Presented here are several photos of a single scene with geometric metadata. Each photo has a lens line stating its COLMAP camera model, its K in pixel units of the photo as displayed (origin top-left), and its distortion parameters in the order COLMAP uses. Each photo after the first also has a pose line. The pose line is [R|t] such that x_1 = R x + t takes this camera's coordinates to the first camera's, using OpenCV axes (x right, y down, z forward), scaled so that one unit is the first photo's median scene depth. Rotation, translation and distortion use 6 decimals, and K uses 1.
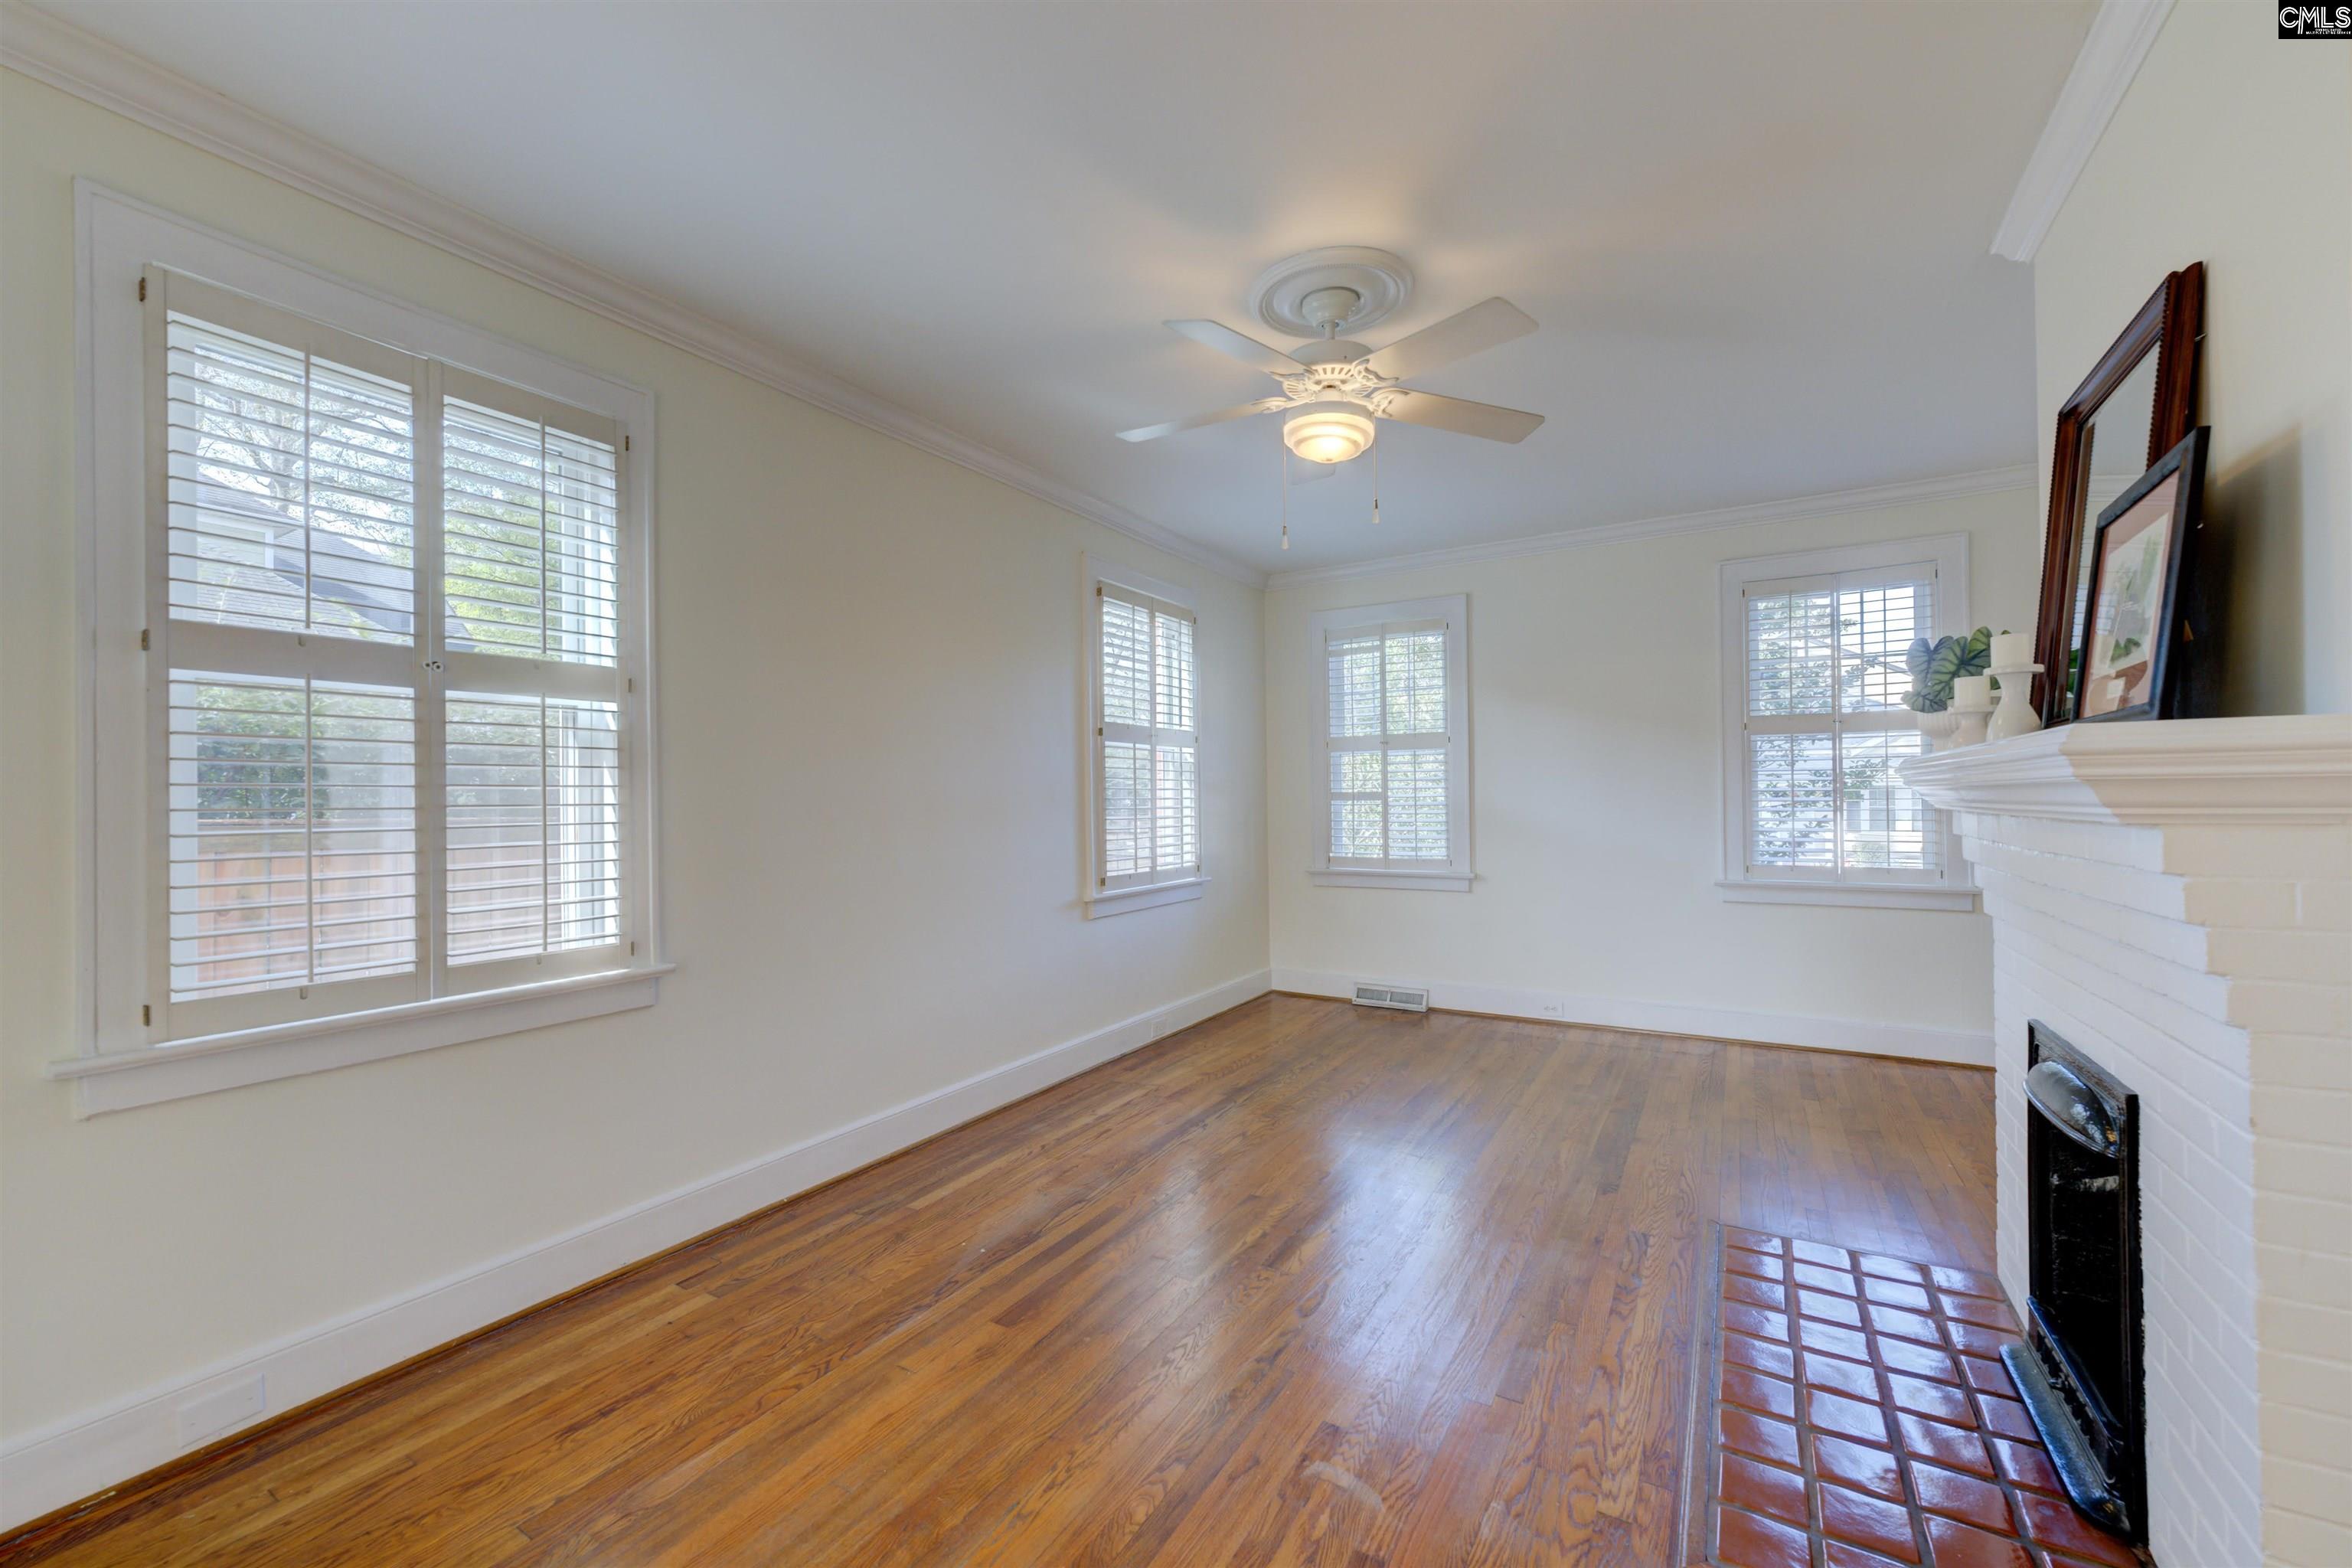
lens RADIAL K [[927.9, 0, 1170.5], [0, 927.9, 794.8], [0, 0, 1]] dist [-0.000636, 0.000407]
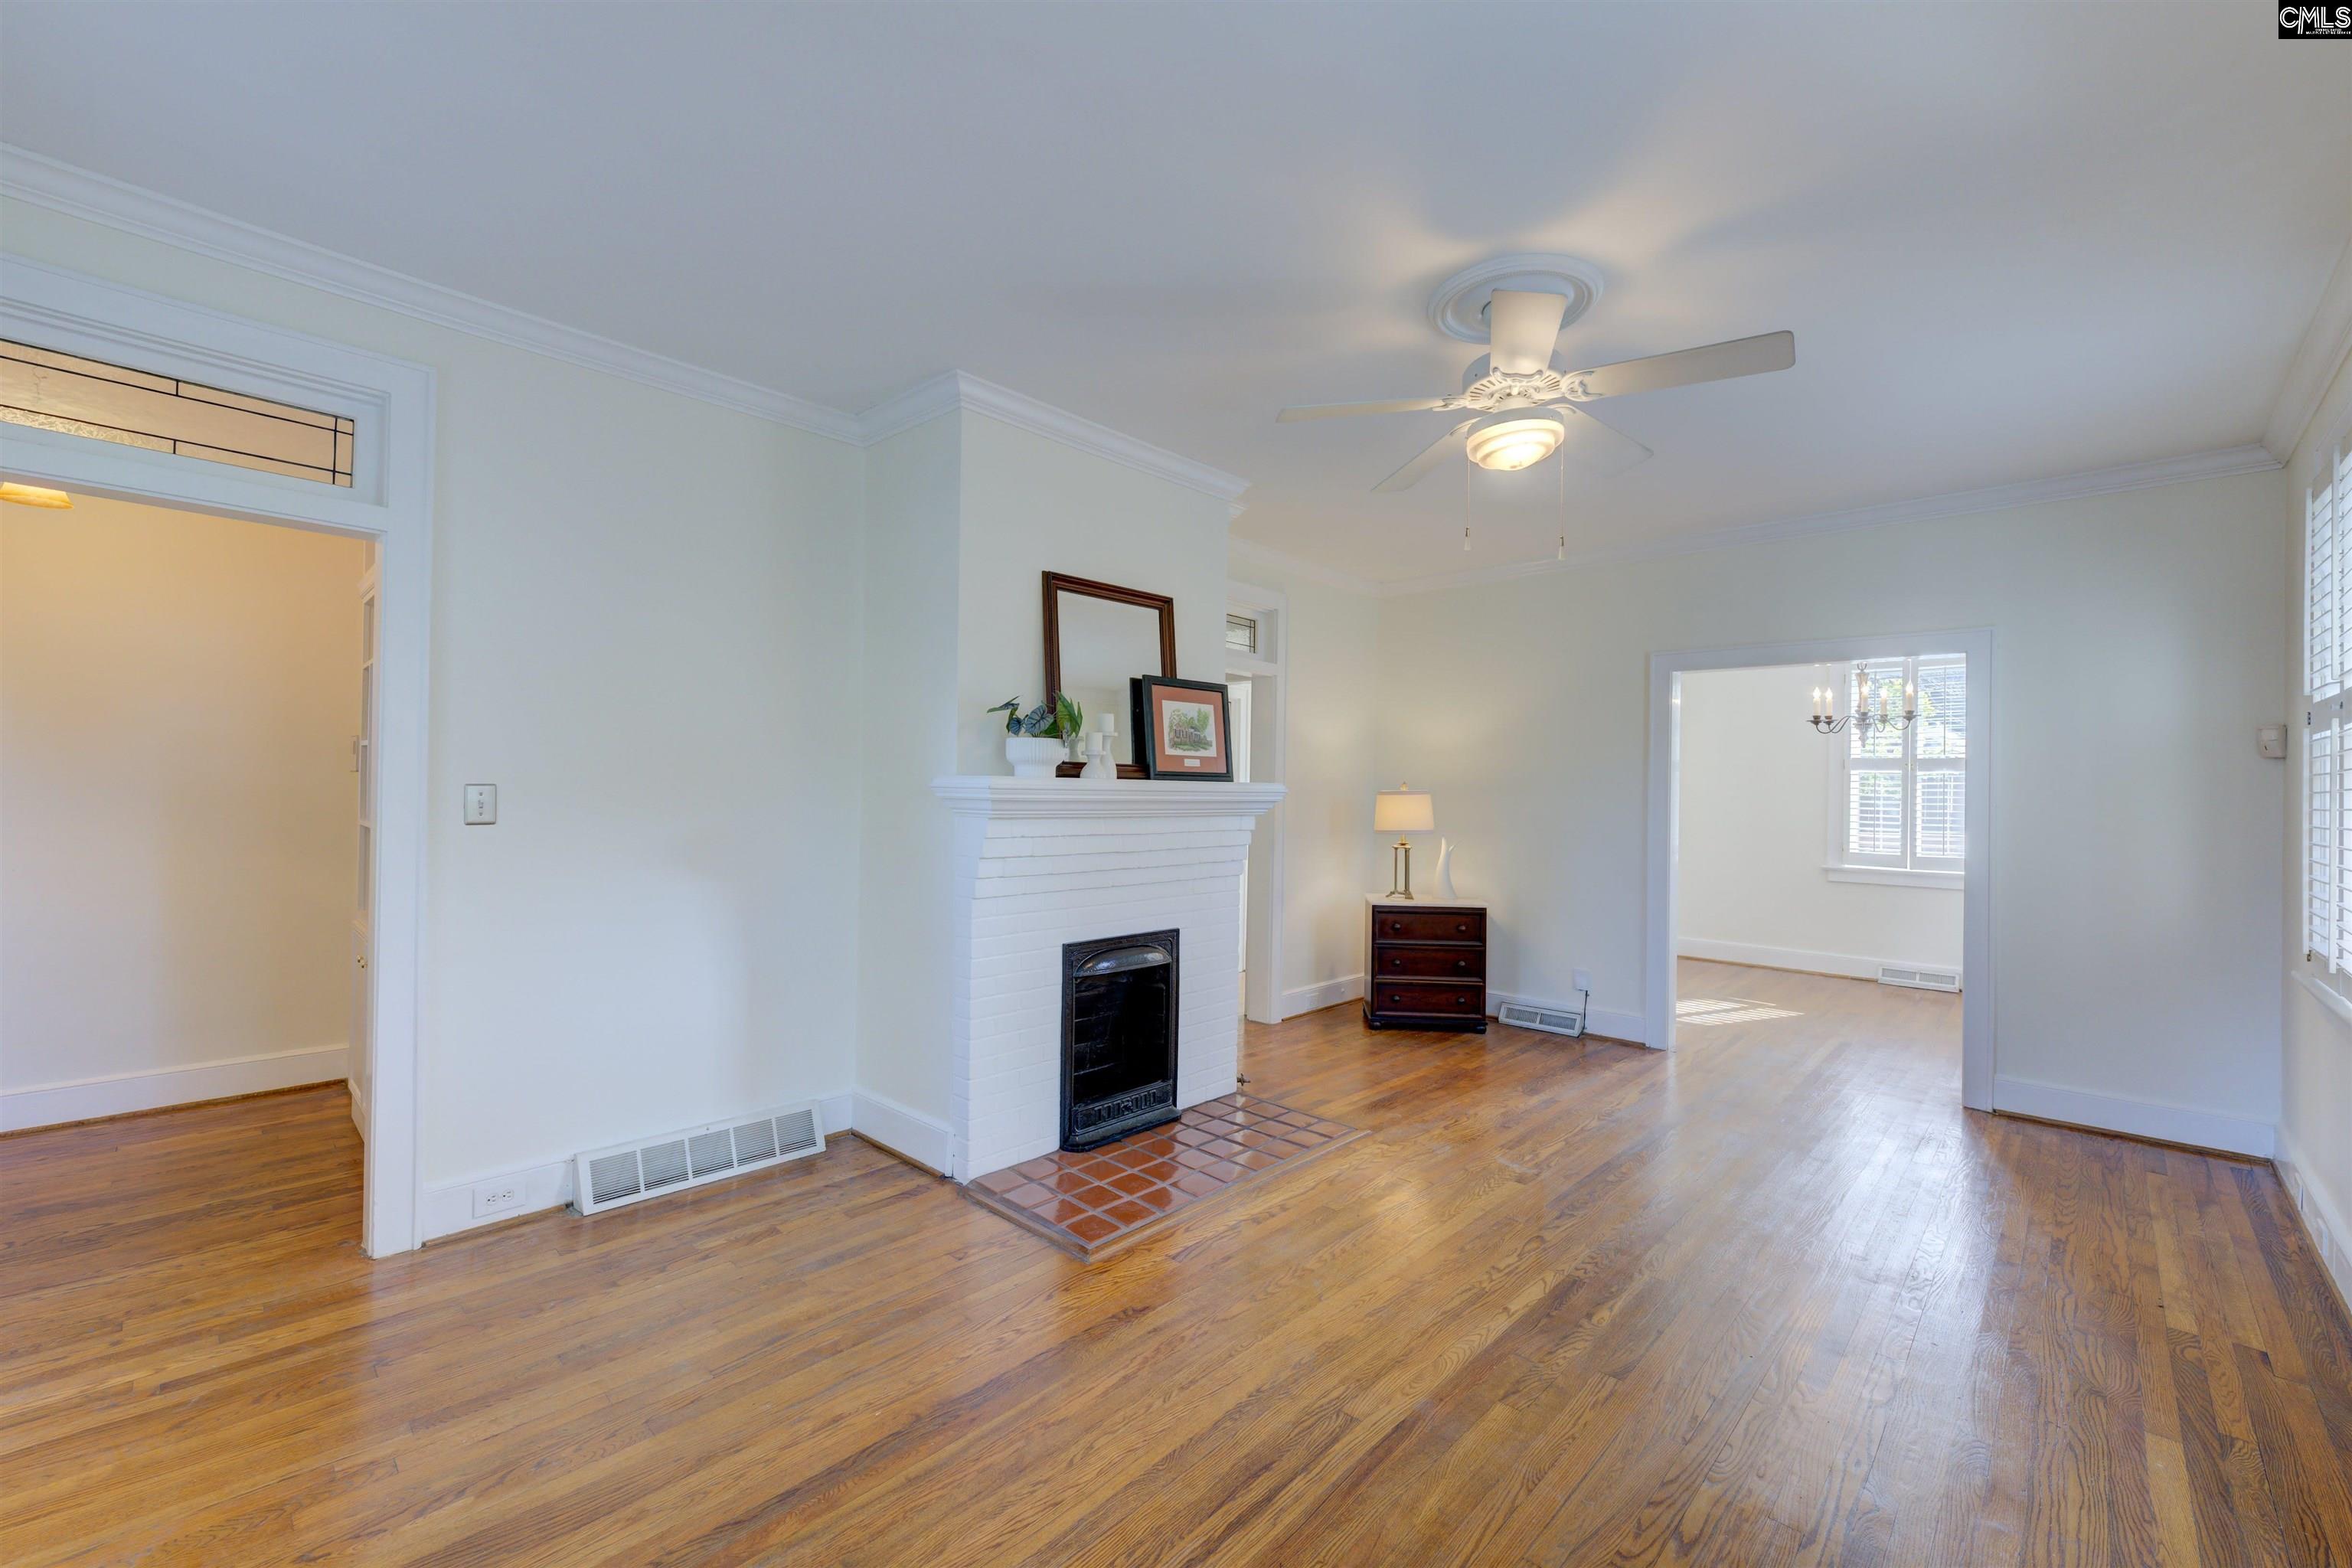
lens RADIAL K [[960.3, 0, 1161.3], [0, 960.3, 782.5], [0, 0, 1]] dist [0.000275, 0.000027]
pose [[-0.975615, -0.003361, 0.219461, 0.223170], [-0.006638, 0.999877, -0.014199, -0.011004], [-0.219386, -0.015310, -0.975518, 1.484209]]
